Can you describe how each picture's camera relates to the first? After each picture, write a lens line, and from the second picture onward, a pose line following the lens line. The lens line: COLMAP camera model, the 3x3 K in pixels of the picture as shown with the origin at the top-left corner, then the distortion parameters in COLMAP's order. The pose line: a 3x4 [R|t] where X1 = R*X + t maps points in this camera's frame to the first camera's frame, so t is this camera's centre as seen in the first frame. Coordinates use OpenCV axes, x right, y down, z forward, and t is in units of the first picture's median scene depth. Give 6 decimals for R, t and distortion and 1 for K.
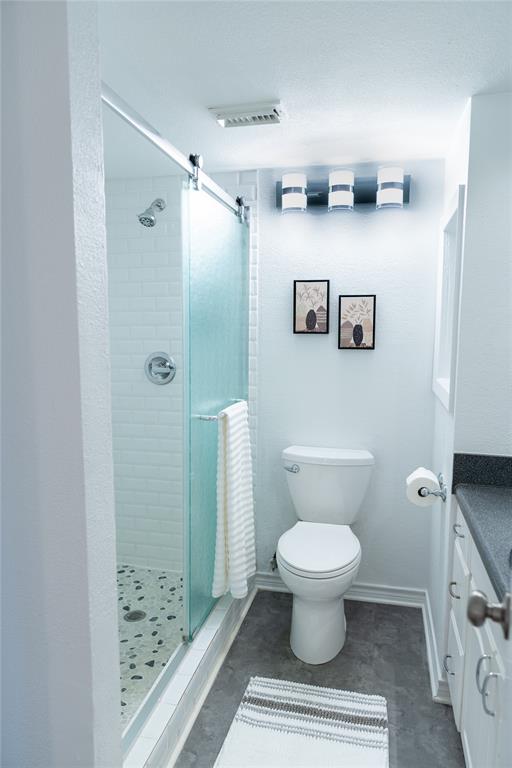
lens RADIAL K [[529.0, 0, 254.5], [0, 529.0, 387.6], [0, 0, 1]] dist [0.000410, -0.006058]
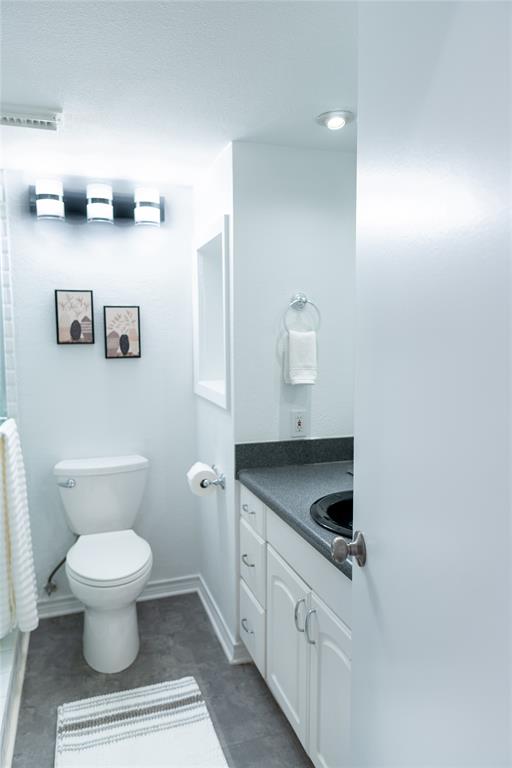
lens RADIAL K [[529.0, 0, 254.5], [0, 529.0, 387.6], [0, 0, 1]] dist [0.000410, -0.006058]
pose [[0.845185, -0.064765, 0.530536, -0.150498], [0.072684, 0.997337, 0.005957, -0.003337], [-0.529509, 0.033527, 0.847642, -0.007895]]
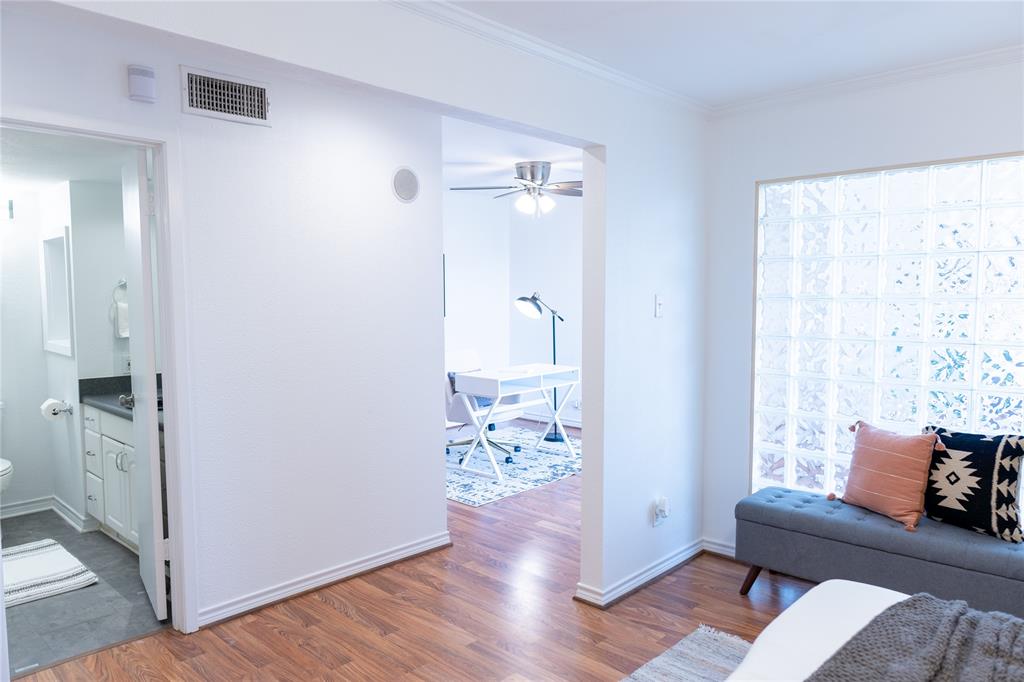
lens RADIAL K [[705.3, 0, 508.0], [0, 705.3, 339.8], [0, 0, 1]] dist [0.000410, -0.006058]
pose [[0.505544, -0.071913, 0.859799, -0.682367], [0.107301, 0.994024, 0.020048, 0.077757], [-0.856103, 0.082122, 0.510239, -1.069427]]
